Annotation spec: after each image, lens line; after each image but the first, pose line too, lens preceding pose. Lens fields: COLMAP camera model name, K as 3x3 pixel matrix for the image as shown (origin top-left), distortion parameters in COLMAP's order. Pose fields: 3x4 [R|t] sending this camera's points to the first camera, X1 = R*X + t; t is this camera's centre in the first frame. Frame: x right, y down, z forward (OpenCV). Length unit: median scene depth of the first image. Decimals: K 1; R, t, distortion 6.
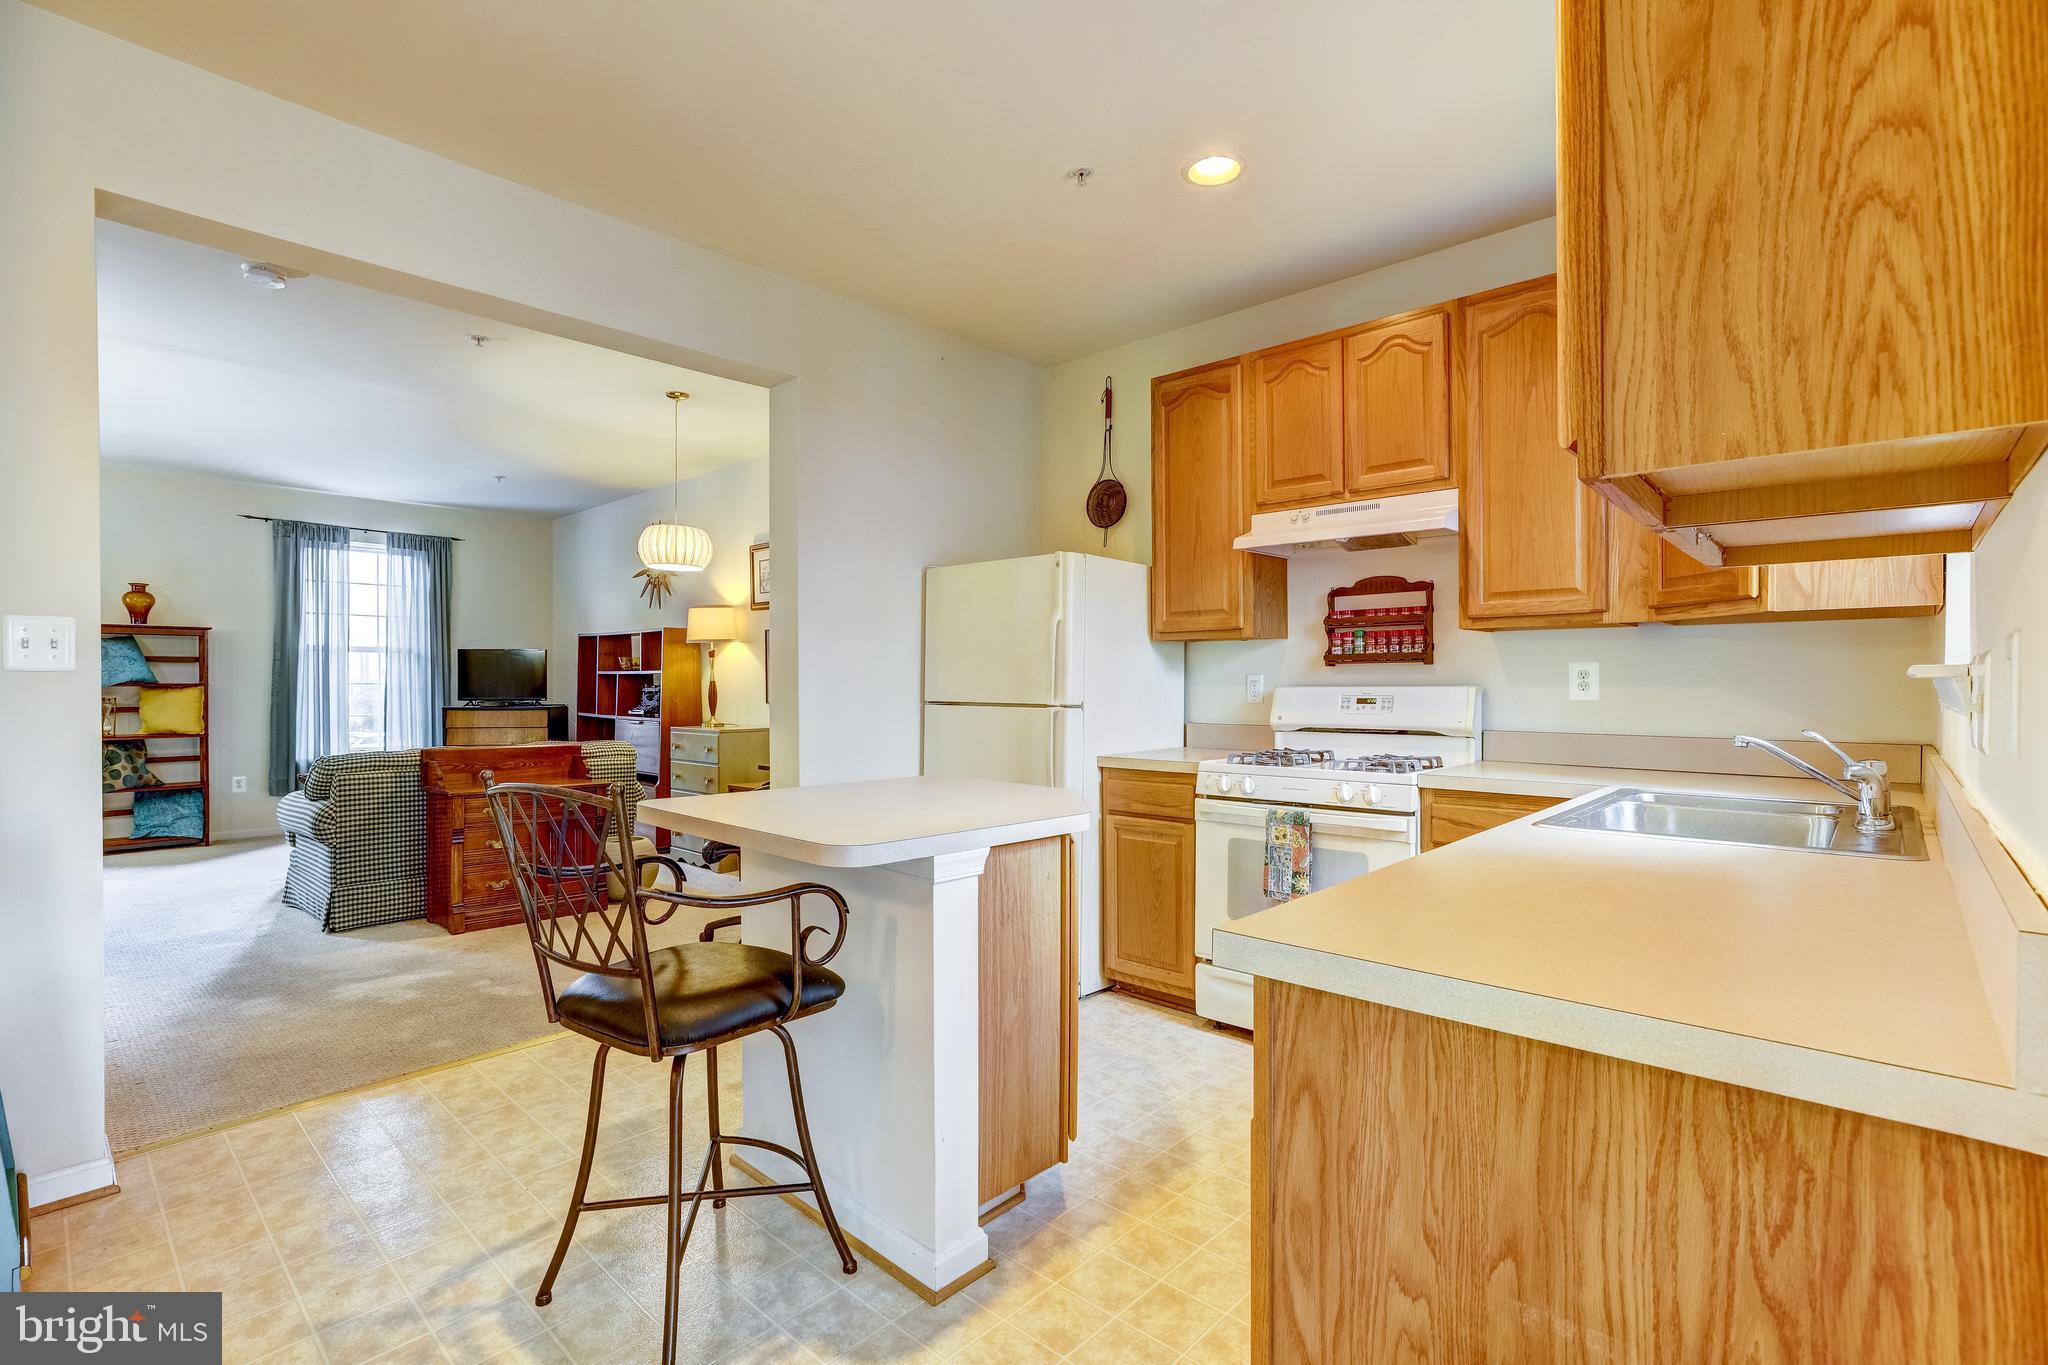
lens RADIAL K [[960.4, 0, 1024.0], [0, 960.4, 682.5], [0, 0, 1]] dist [0.000292, 0.000208]
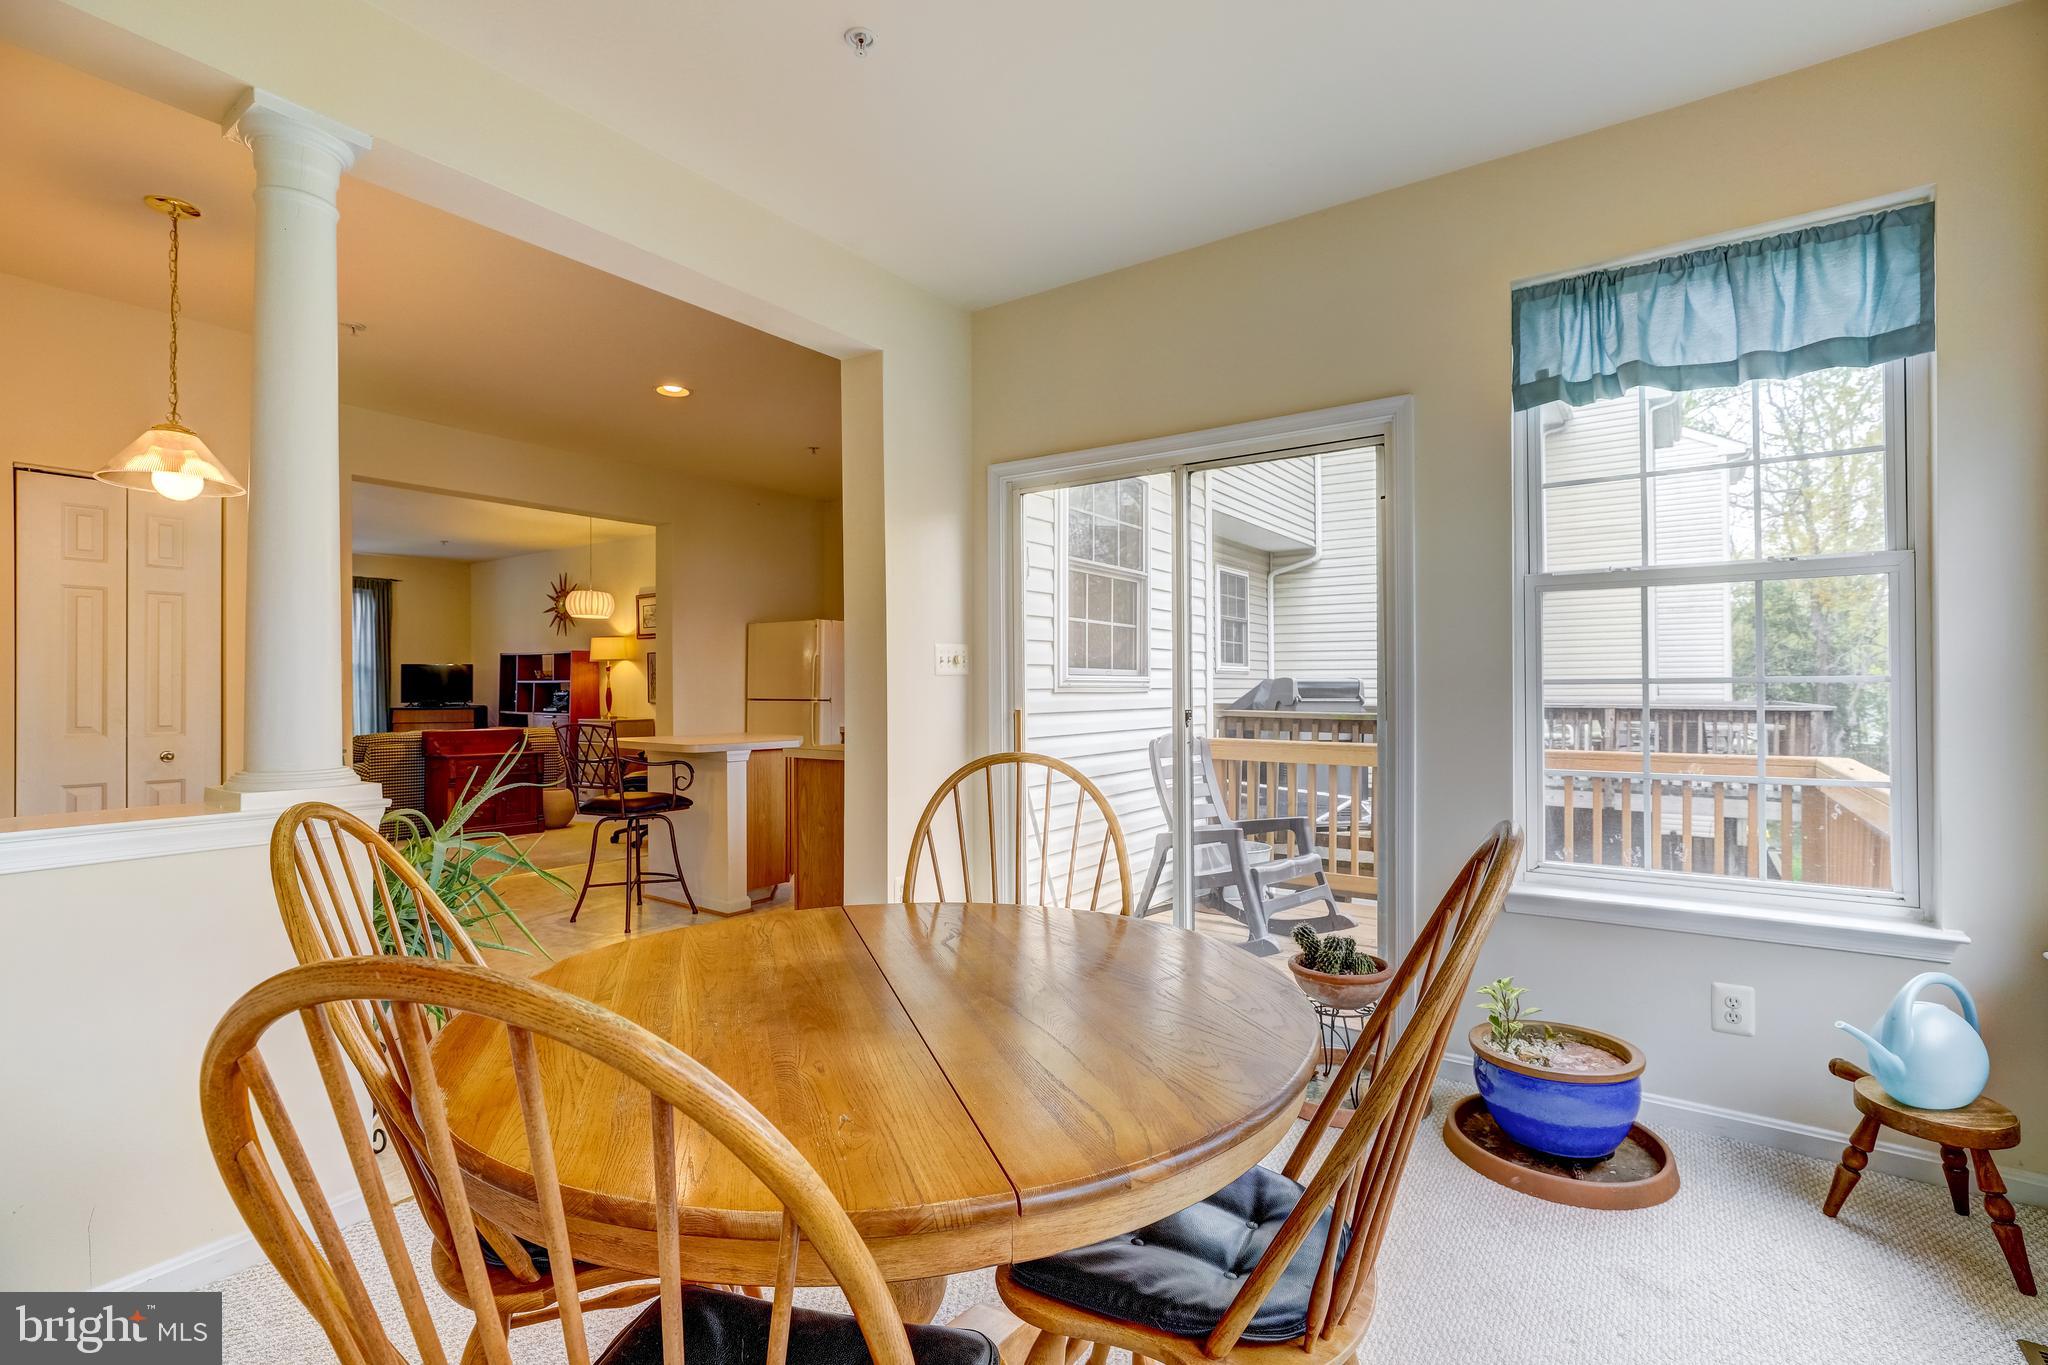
lens RADIAL K [[932.9, 0, 1062.5], [0, 932.9, 678.1], [0, 0, 1]] dist [0.000228, 0.000081]
pose [[0.985268, -0.000285, 0.171019, 0.115386], [0.002218, 0.999936, -0.011115, 0.001515], [-0.171005, 0.011330, 0.985205, -0.523398]]
